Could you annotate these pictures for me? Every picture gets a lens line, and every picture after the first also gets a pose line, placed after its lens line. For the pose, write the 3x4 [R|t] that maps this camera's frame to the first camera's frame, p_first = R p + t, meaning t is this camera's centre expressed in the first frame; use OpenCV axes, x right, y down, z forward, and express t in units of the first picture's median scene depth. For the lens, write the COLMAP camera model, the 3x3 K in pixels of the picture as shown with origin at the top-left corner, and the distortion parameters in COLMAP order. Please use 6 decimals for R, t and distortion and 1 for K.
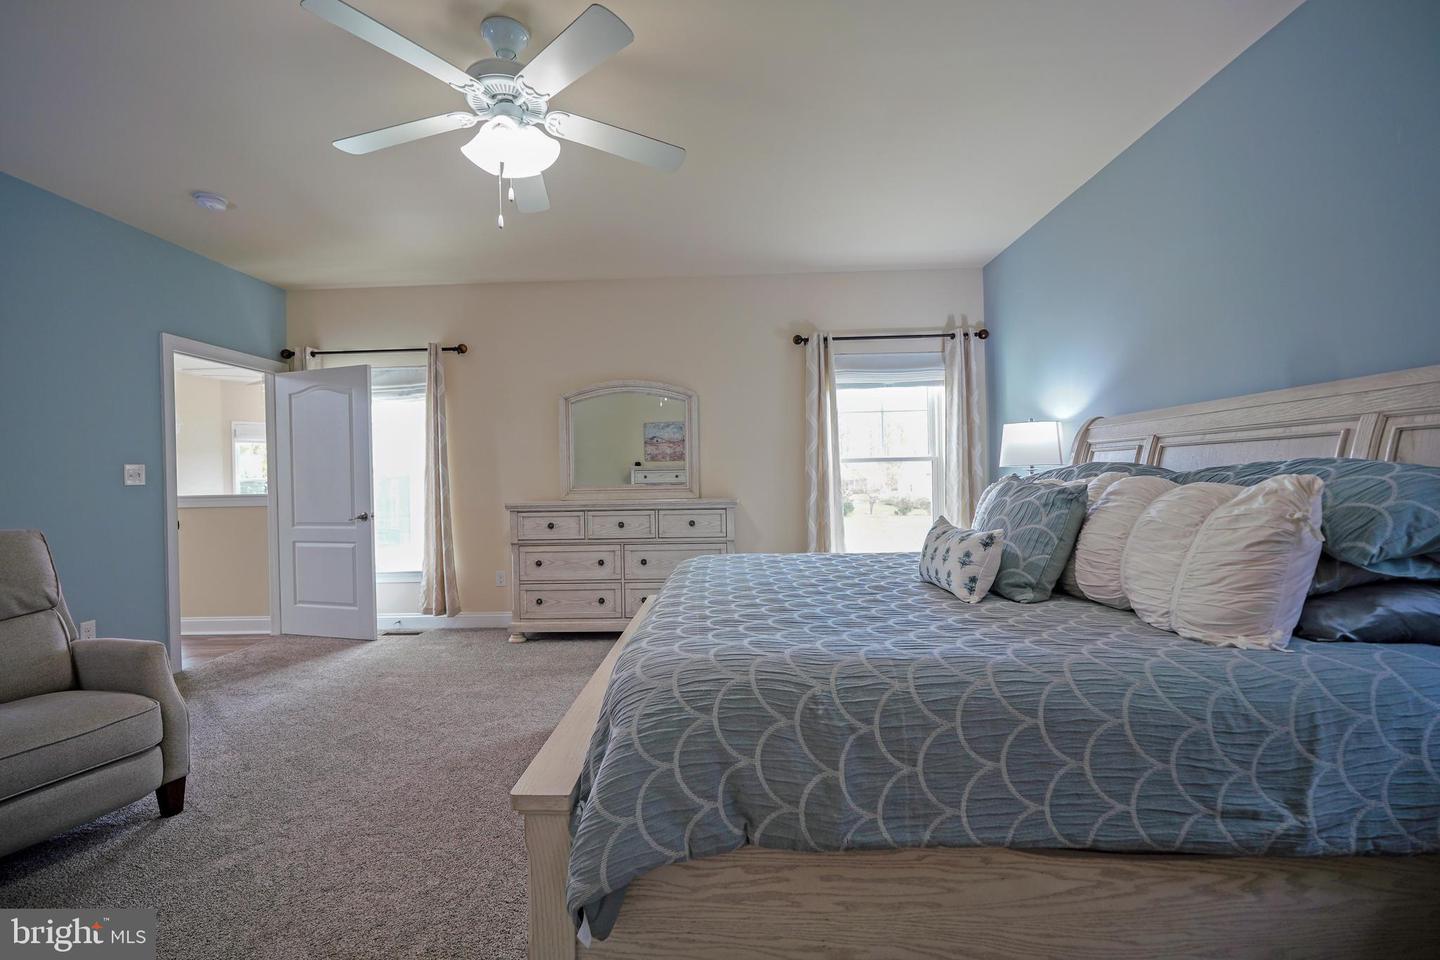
lens RADIAL K [[608.6, 0, 709.4], [0, 608.6, 480.3], [0, 0, 1]] dist [-0.008199, 0.004917]
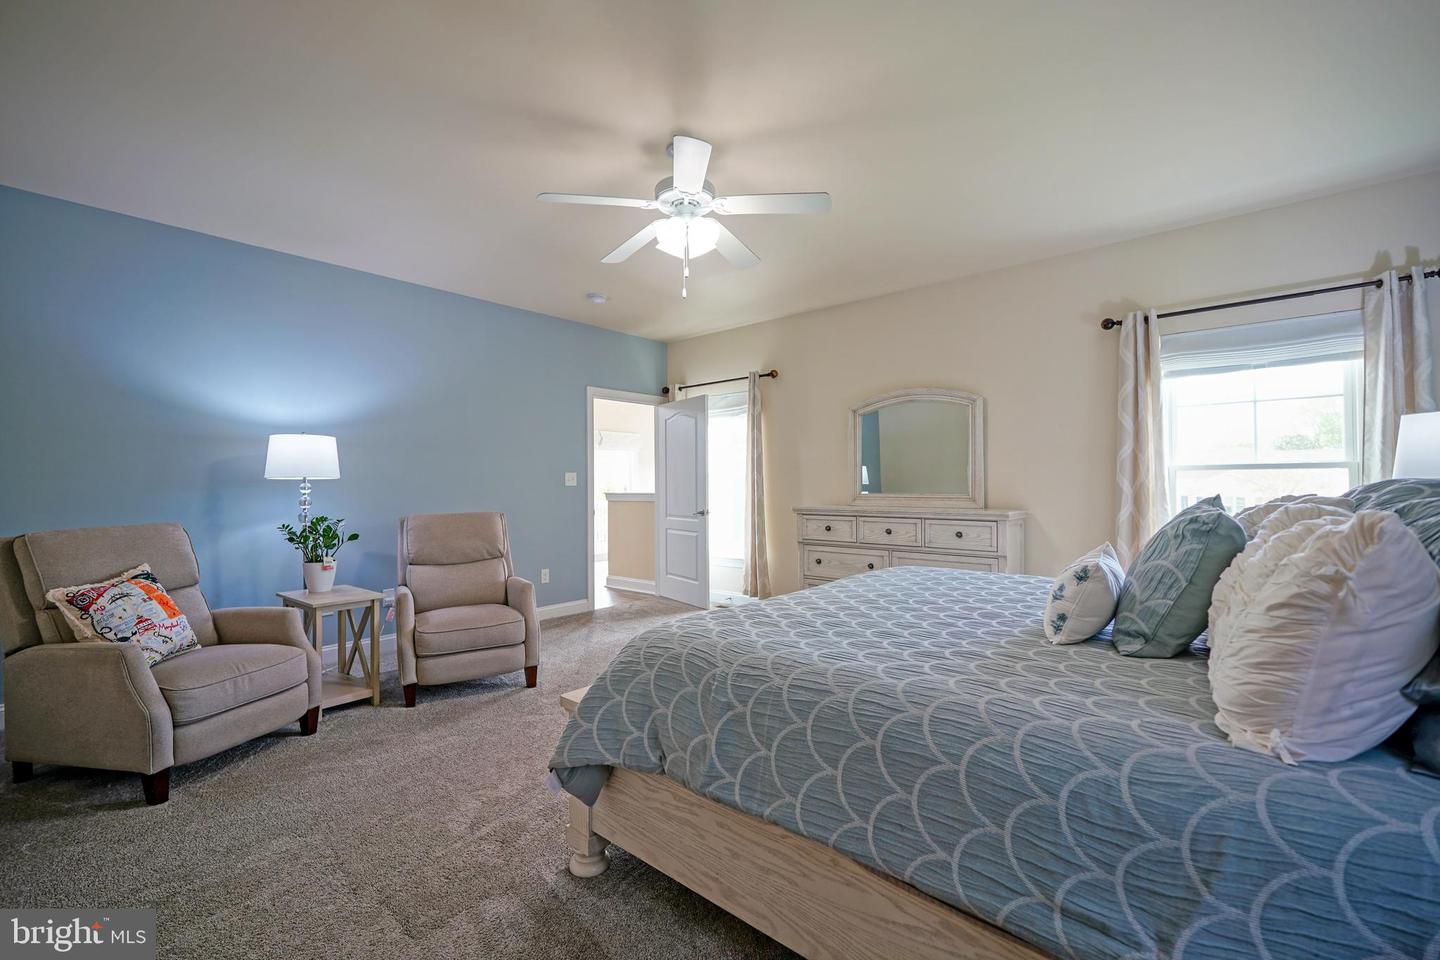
lens RADIAL K [[608.6, 0, 709.4], [0, 608.6, 480.3], [0, 0, 1]] dist [-0.008199, 0.004917]
pose [[0.774814, 0.010637, -0.632099, 0.269440], [-0.012139, 0.999924, 0.001947, -0.011845], [0.632072, 0.006164, 0.774885, 0.008859]]
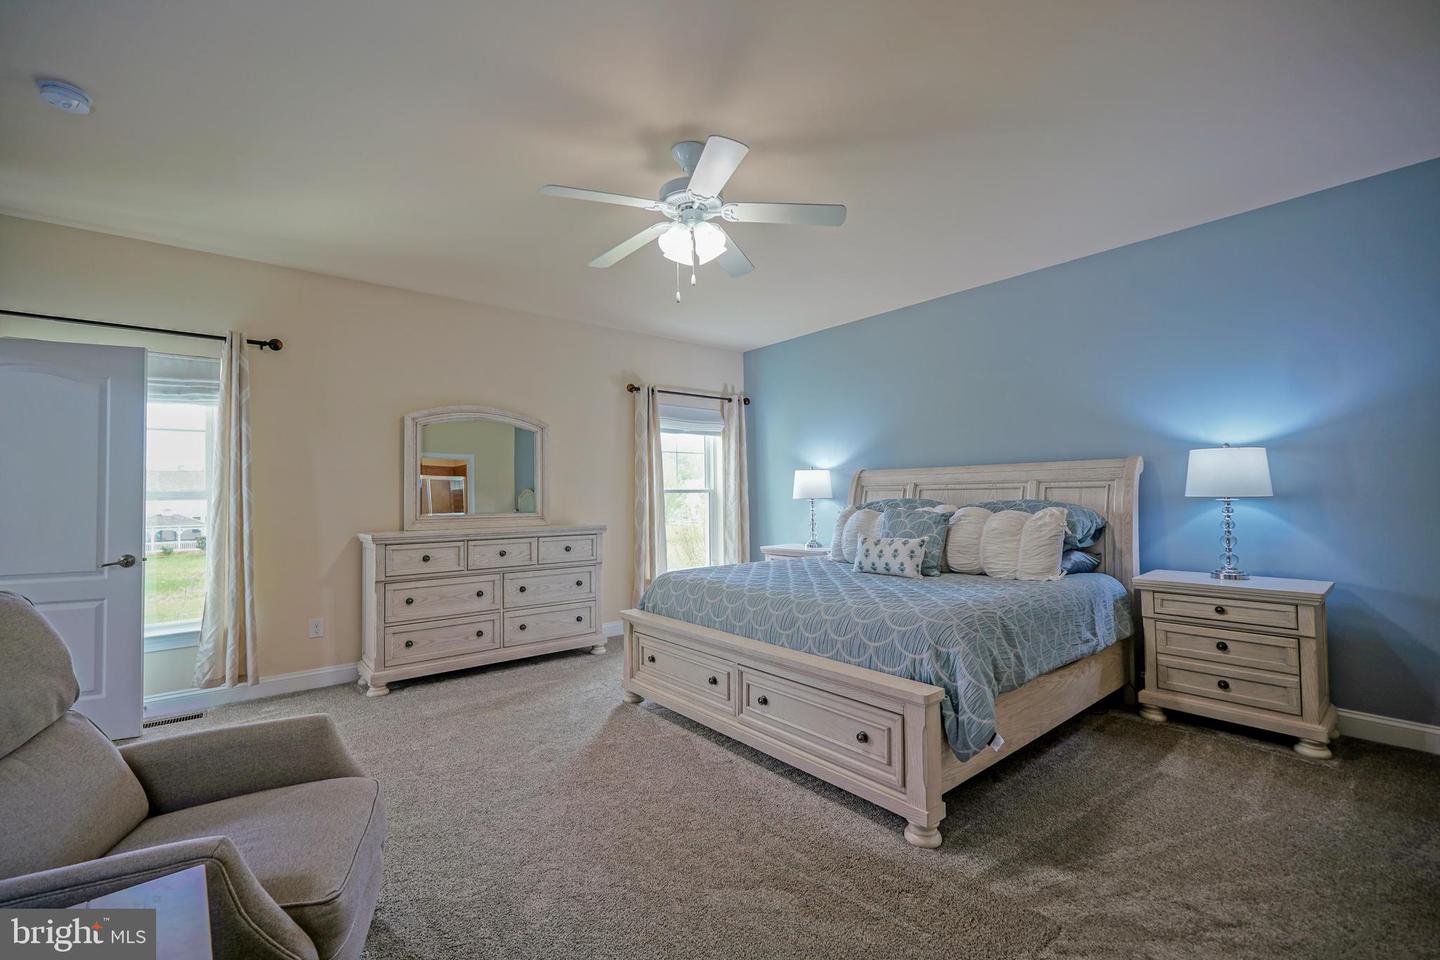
lens RADIAL K [[608.6, 0, 709.4], [0, 608.6, 480.3], [0, 0, 1]] dist [-0.008199, 0.004917]
pose [[0.752902, 0.028040, 0.657535, -0.545975], [-0.000542, 0.999118, -0.041986, -0.004578], [-0.658133, 0.031255, 0.752253, 0.027581]]
